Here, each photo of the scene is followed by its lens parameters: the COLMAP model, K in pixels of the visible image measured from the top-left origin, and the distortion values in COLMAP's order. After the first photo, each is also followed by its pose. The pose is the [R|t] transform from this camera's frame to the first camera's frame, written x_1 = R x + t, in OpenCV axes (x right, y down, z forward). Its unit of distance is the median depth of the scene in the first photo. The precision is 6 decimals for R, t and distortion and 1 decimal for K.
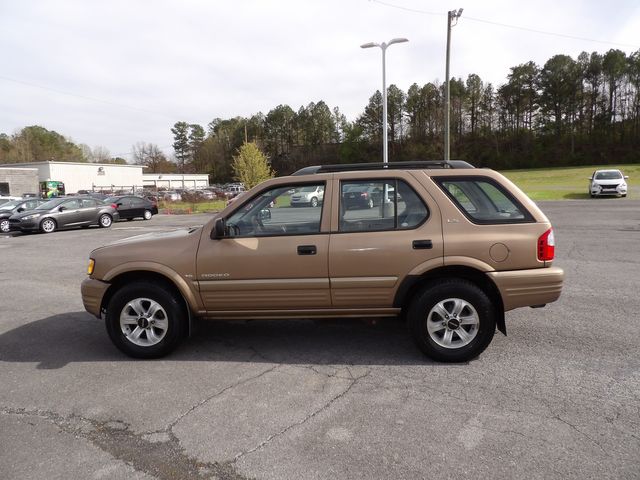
lens RADIAL K [[452.2, 0, 326.0], [0, 452.2, 238.2], [0, 0, 1]] dist [-0.021497, 0.032090]
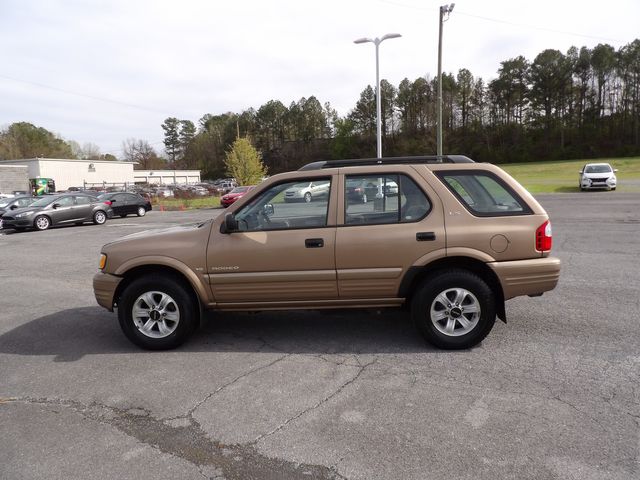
lens RADIAL K [[452.2, 0, 326.1], [0, 452.2, 237.1], [0, 0, 1]] dist [-0.021497, 0.032090]
pose [[0.999813, -0.008902, 0.017157, -0.005029], [0.008768, 0.999931, 0.007875, 0.000734], [-0.017226, -0.007724, 0.999822, -0.005120]]
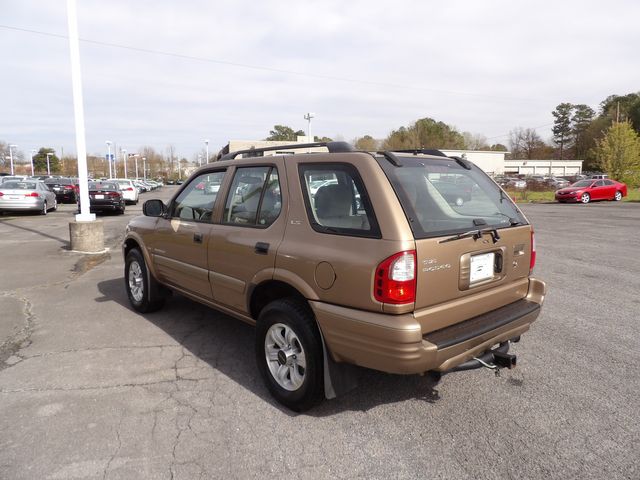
lens RADIAL K [[452.2, 0, 323.4], [0, 452.2, 239.6], [0, 0, 1]] dist [-0.021497, 0.032090]
pose [[0.703925, 0.120872, -0.699914, 0.125230], [-0.097688, 0.992525, 0.073156, -0.010372], [0.703524, 0.016876, 0.710471, 0.074793]]
